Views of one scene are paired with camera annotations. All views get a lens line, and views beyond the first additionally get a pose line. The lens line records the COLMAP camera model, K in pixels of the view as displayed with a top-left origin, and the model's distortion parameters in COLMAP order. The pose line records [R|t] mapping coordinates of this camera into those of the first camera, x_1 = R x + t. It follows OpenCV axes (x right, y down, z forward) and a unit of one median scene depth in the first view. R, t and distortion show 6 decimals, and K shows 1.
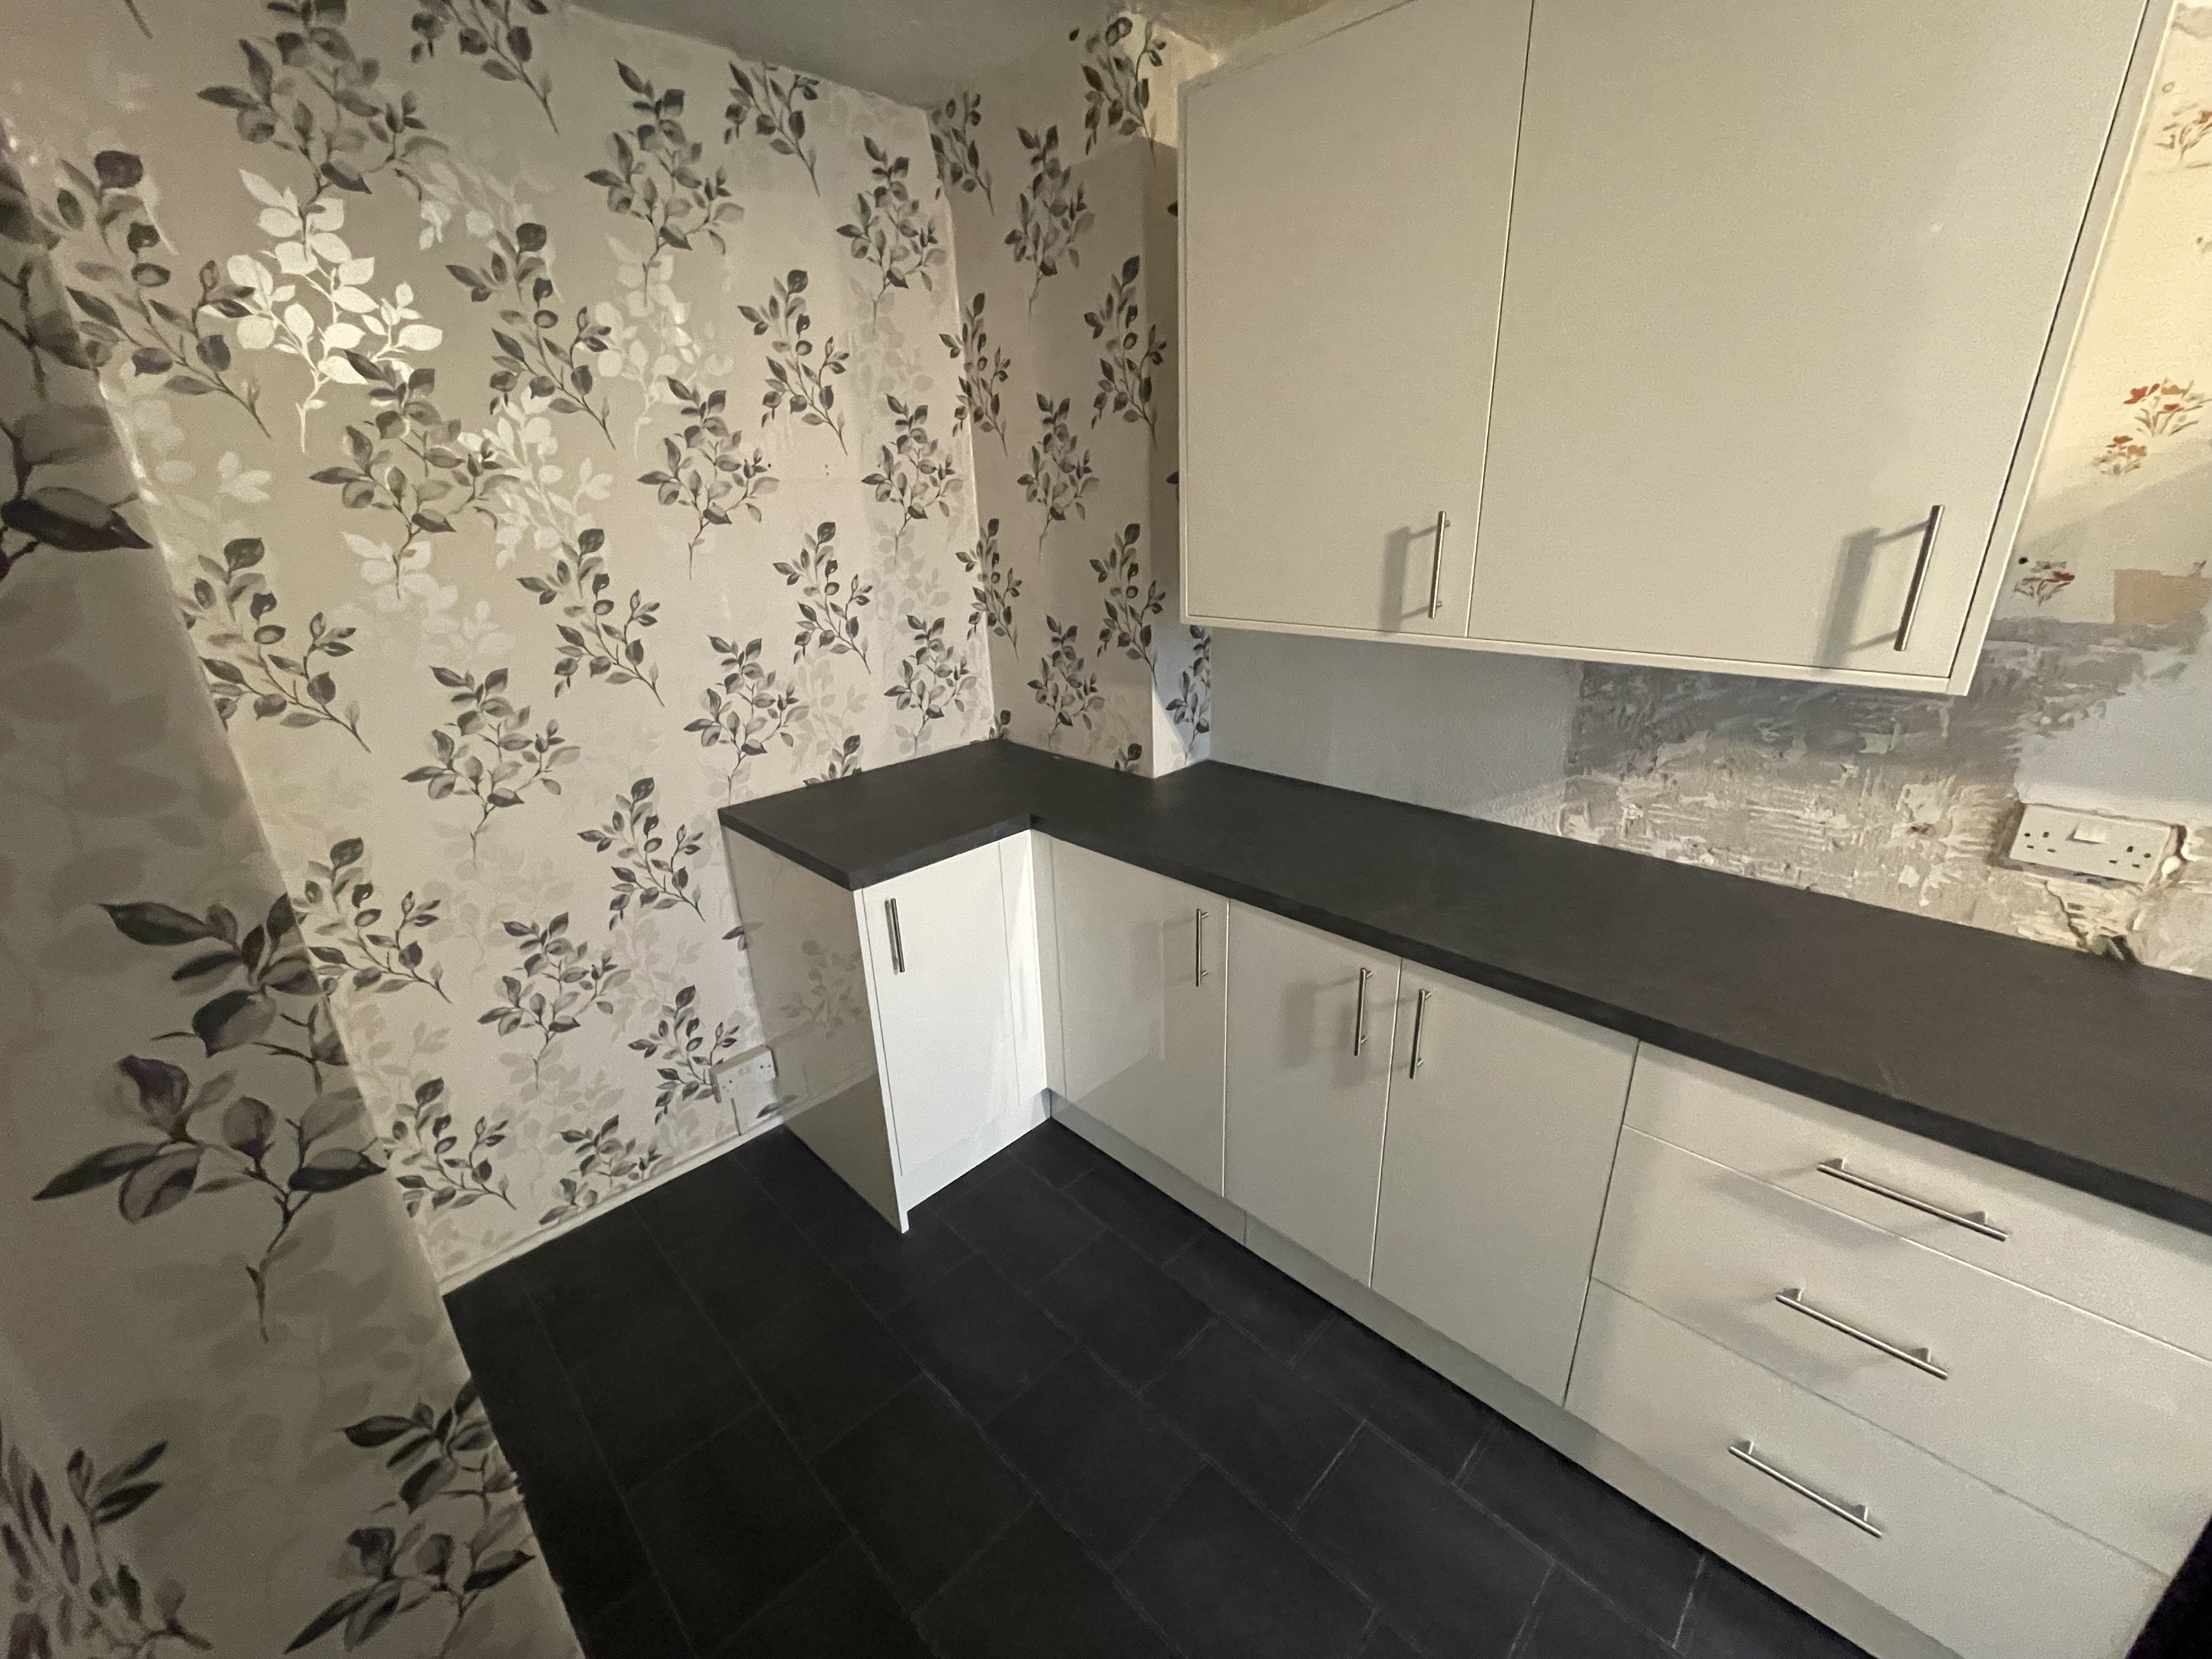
lens RADIAL K [[886.5, 0, 1117.8], [0, 886.5, 824.2], [0, 0, 1]] dist [-0.003583, 0.000715]
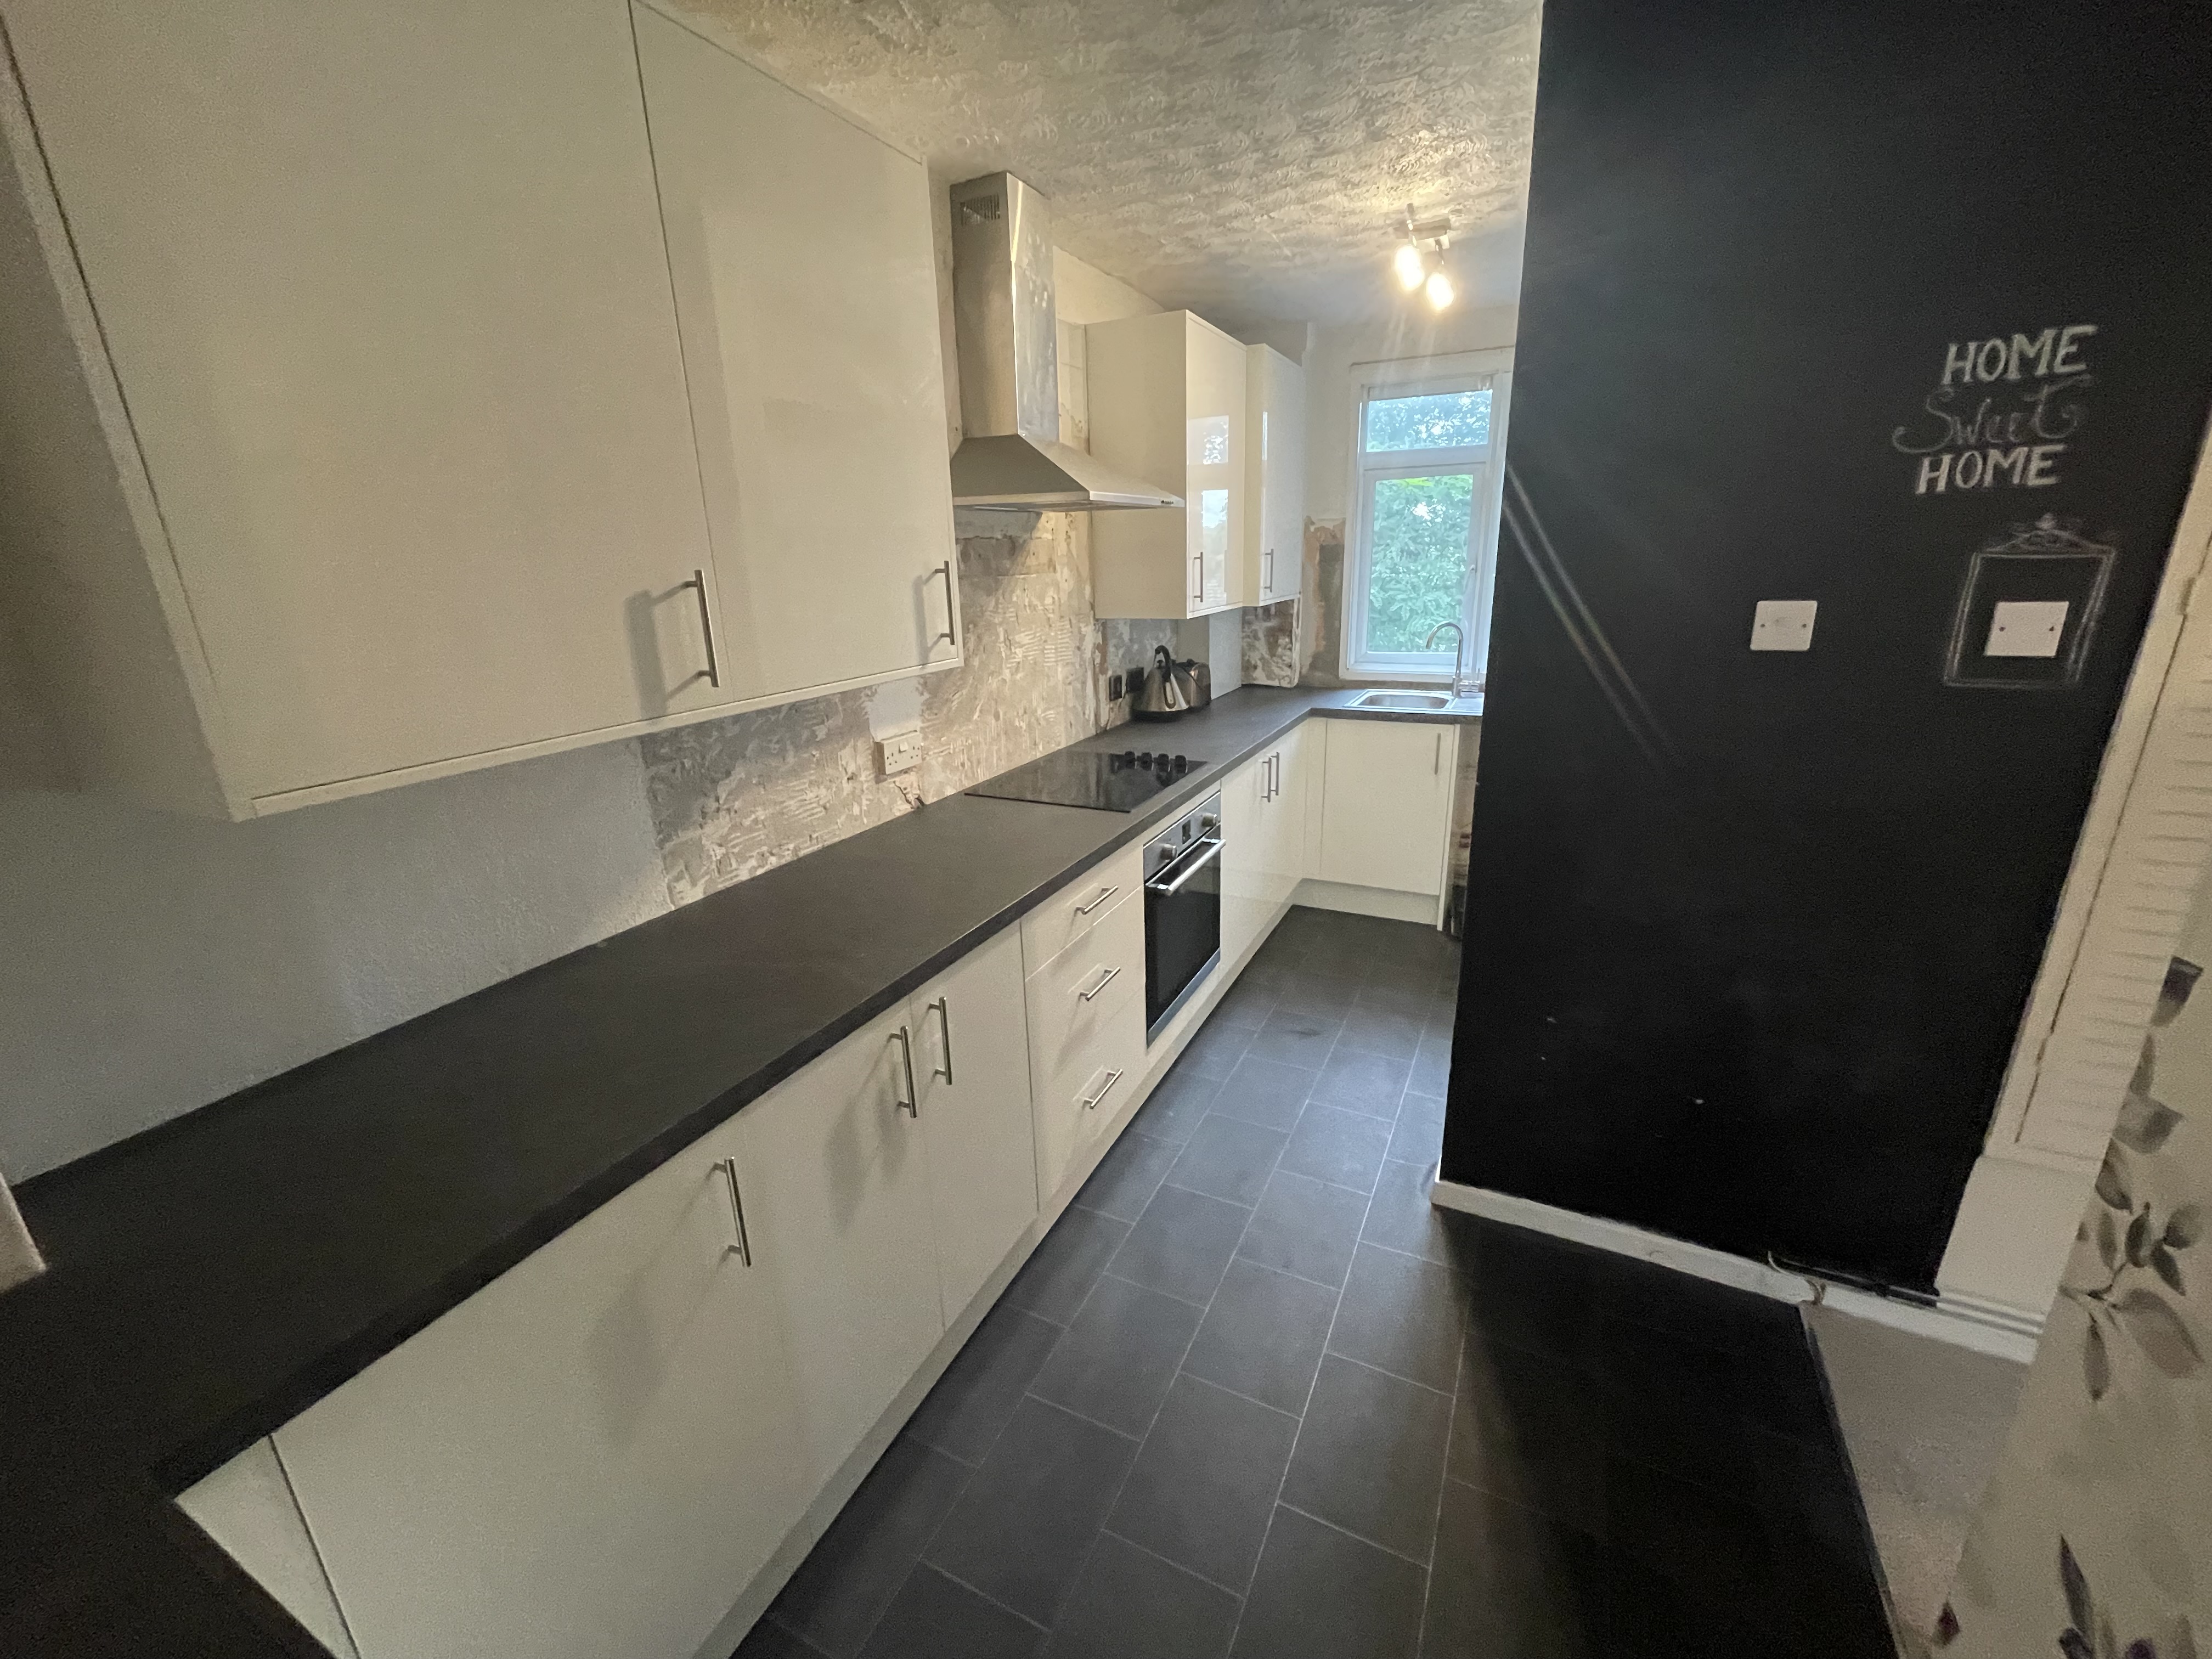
lens RADIAL K [[886.5, 0, 1110.9], [0, 886.5, 839.8], [0, 0, 1]] dist [-0.003583, 0.000715]
pose [[-0.305689, -0.258899, 0.916256, -0.567608], [0.362233, 0.858335, 0.363384, -0.256632], [-0.880535, 0.442981, -0.168602, 0.794605]]
